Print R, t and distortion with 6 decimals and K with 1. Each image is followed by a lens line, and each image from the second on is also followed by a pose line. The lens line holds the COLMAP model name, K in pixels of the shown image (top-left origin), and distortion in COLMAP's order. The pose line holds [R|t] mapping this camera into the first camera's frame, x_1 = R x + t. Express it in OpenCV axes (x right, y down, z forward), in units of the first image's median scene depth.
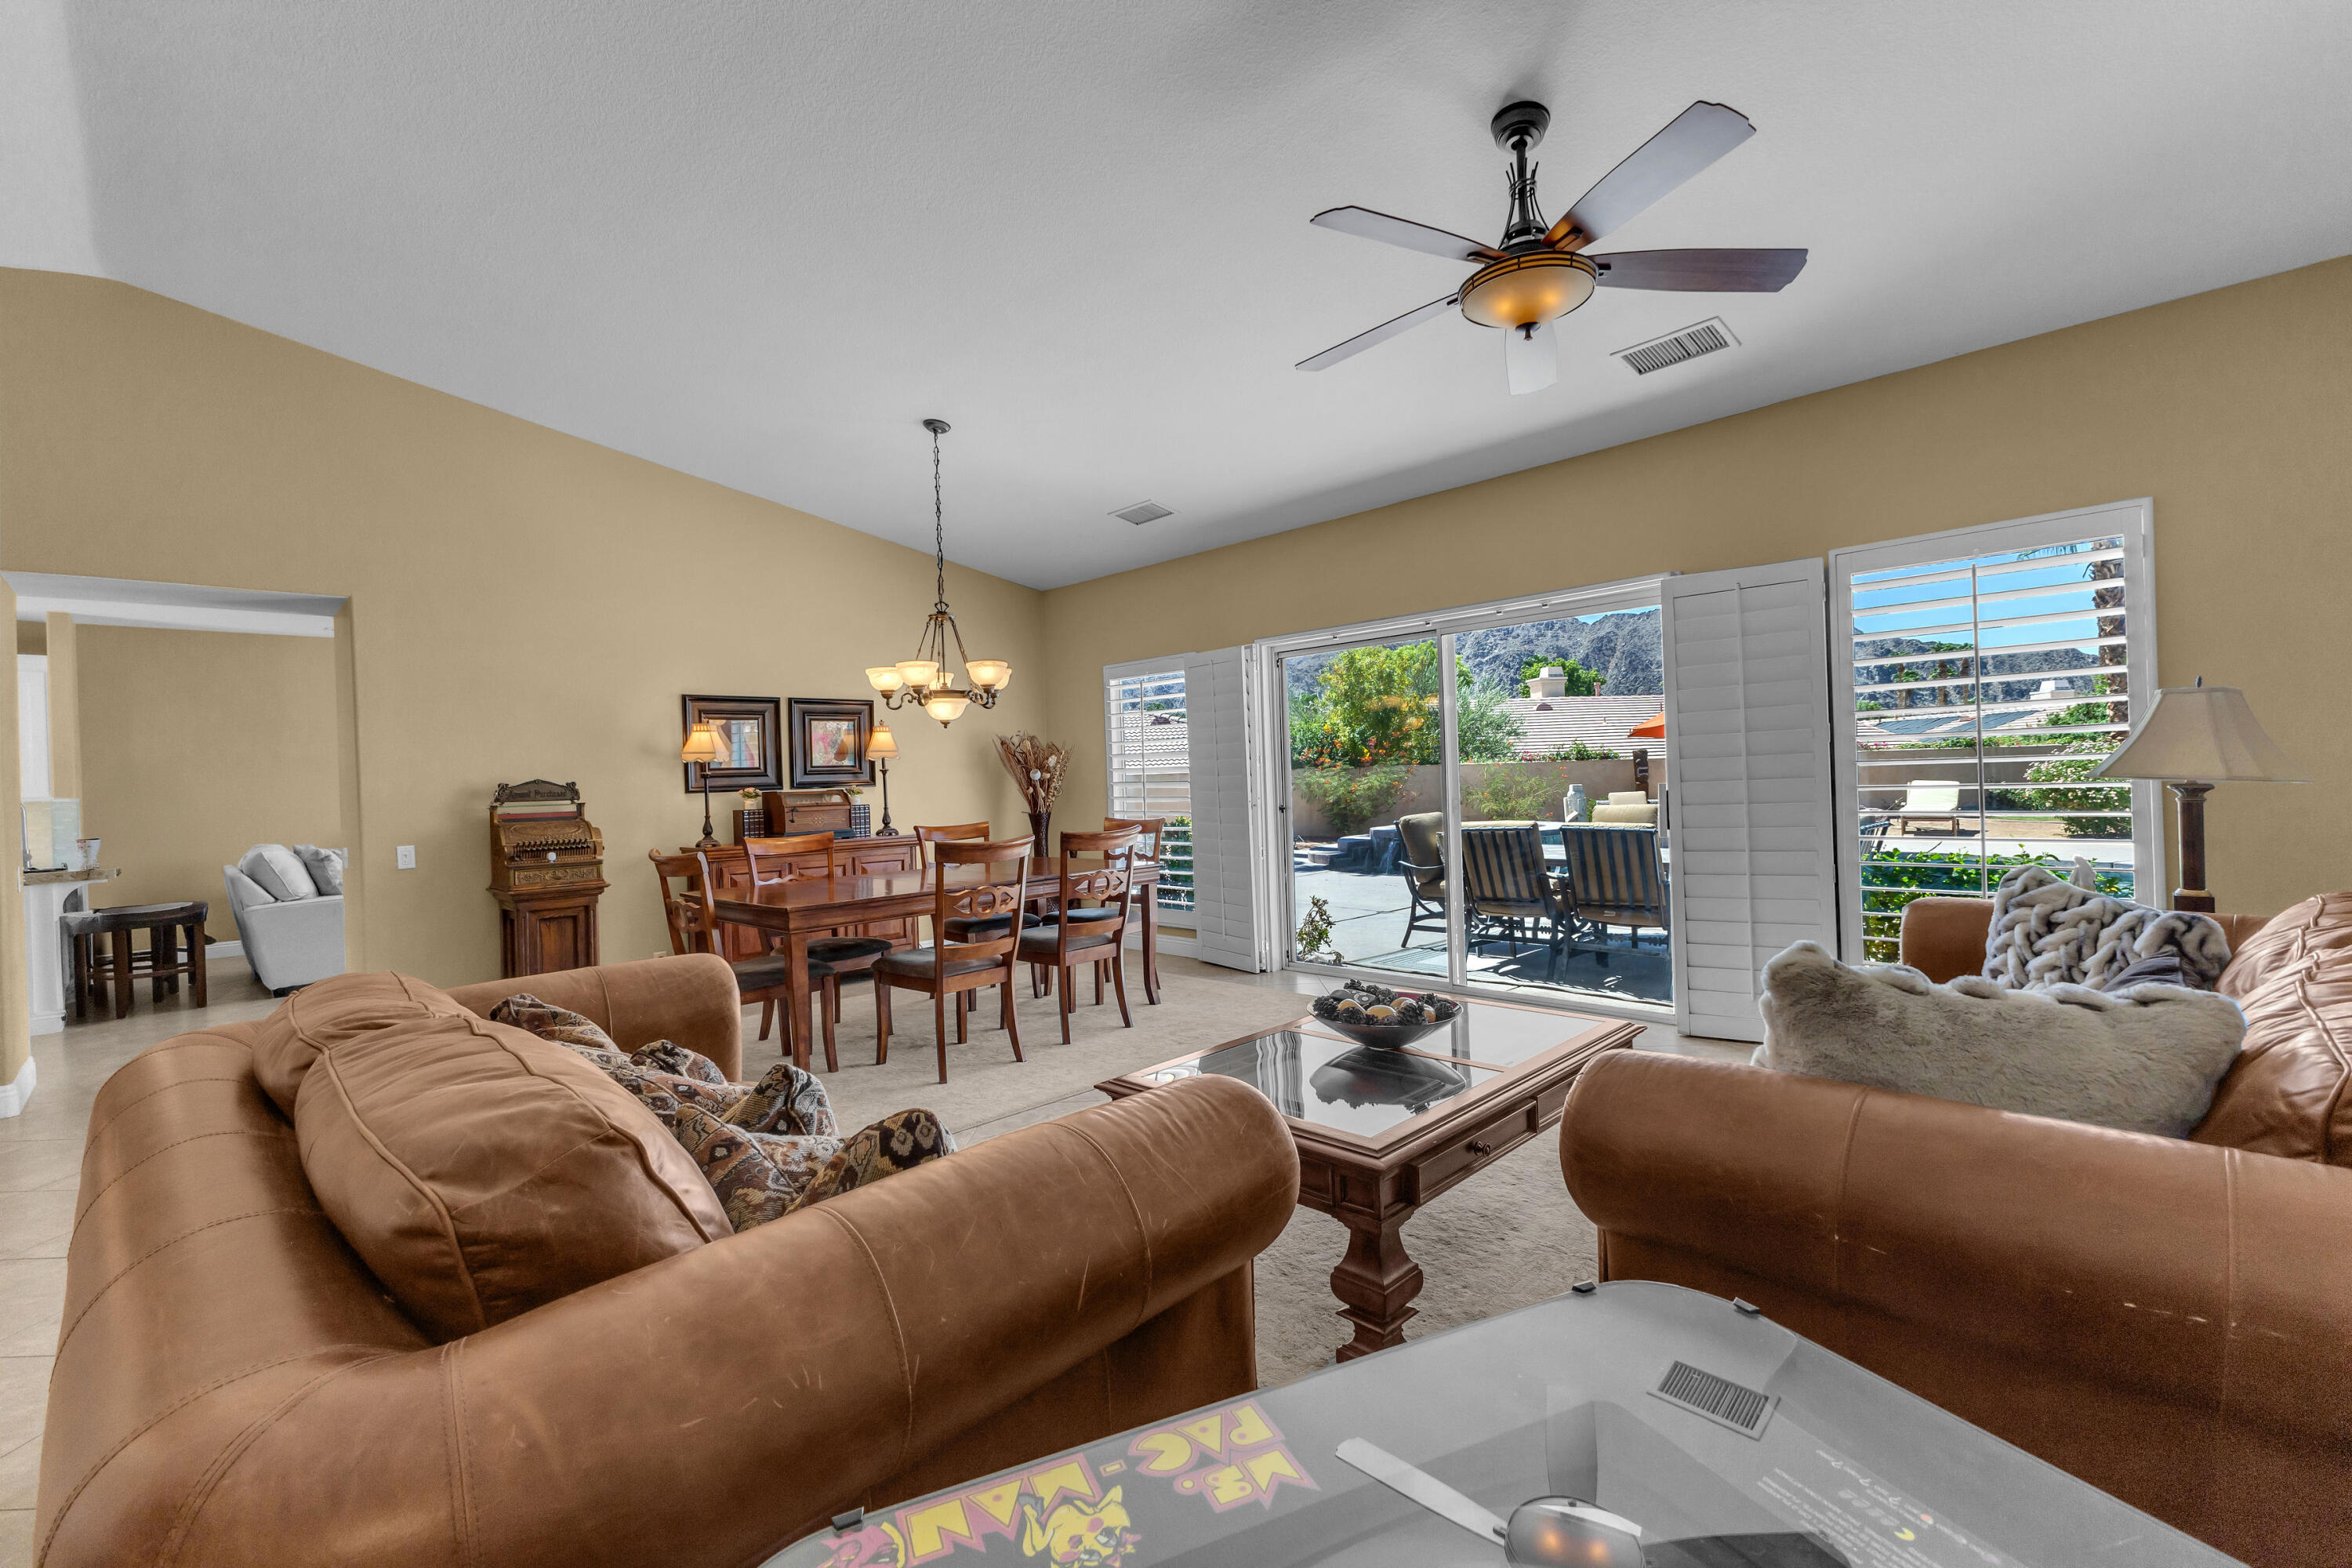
lens RADIAL K [[1009.7, 0, 1185.4], [0, 1009.7, 790.1], [0, 0, 1]] dist [0.007589, -0.002976]
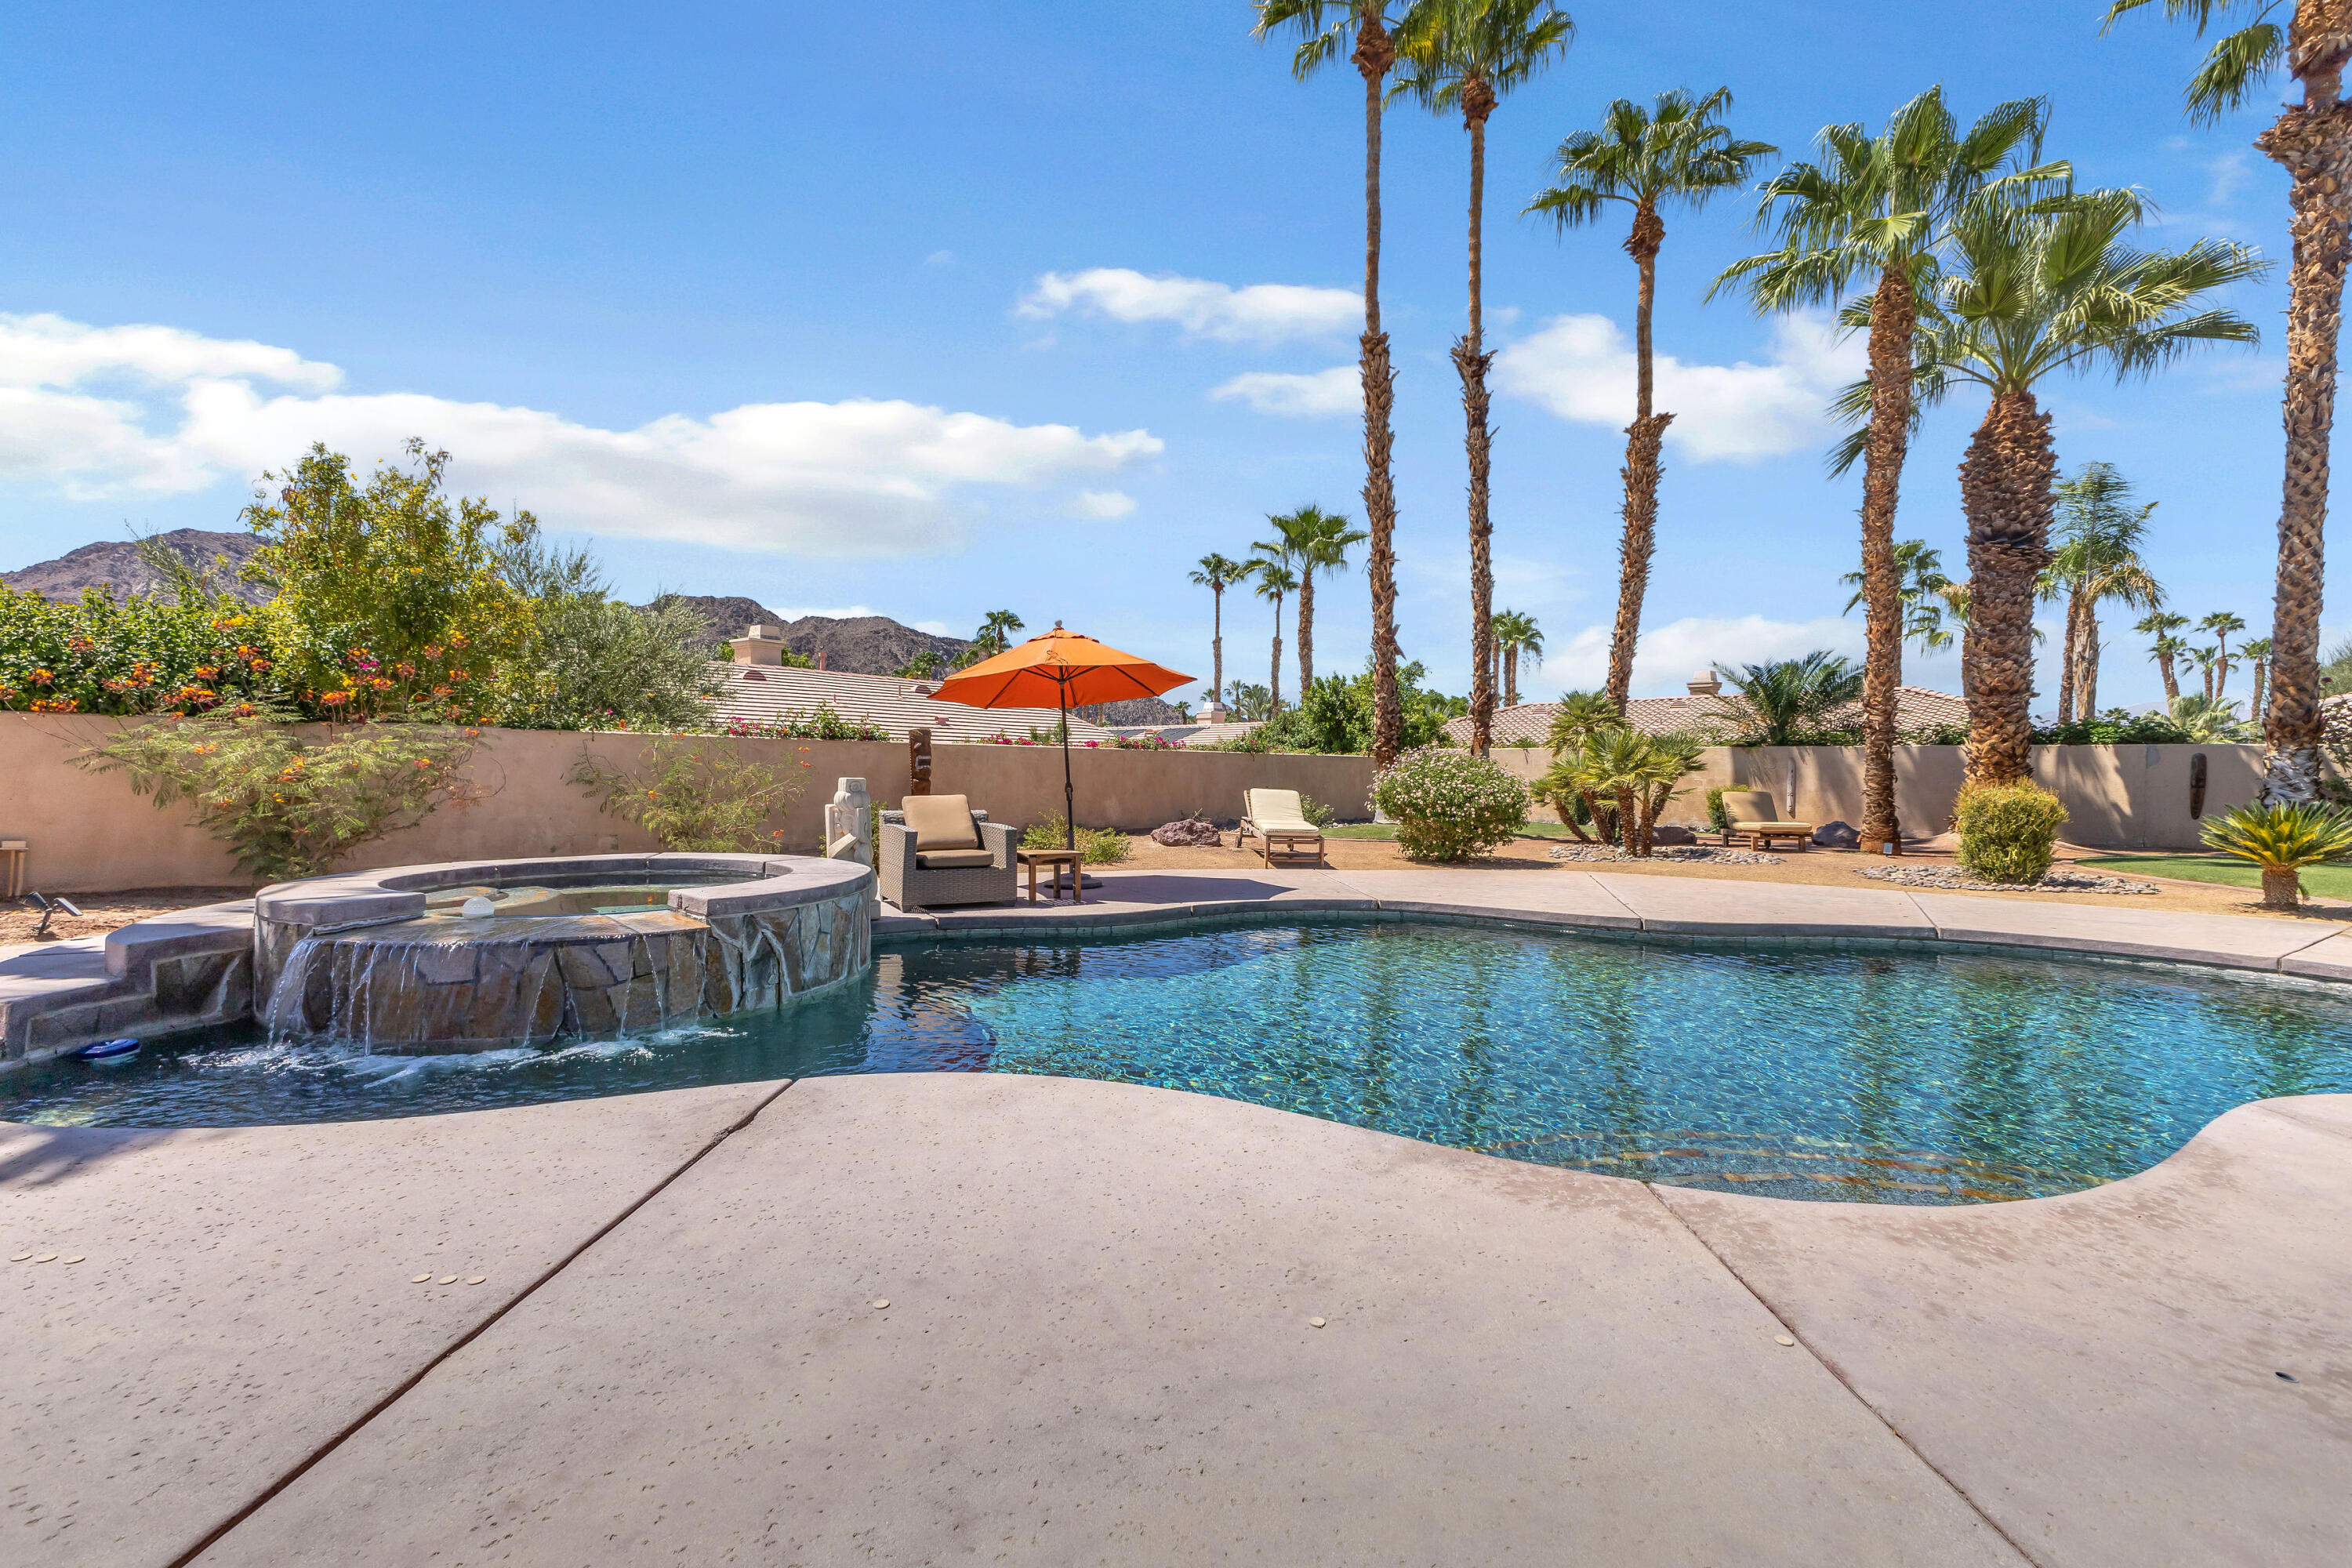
lens RADIAL K [[1009.7, 0, 1177.4], [0, 1009.7, 784.7], [0, 0, 1]] dist [0.007589, -0.002976]
pose [[0.730355, 0.028336, 0.682480, 0.139499], [-0.025564, 0.999573, -0.014144, 0.000636], [-0.682590, -0.007117, 0.730767, 0.439202]]
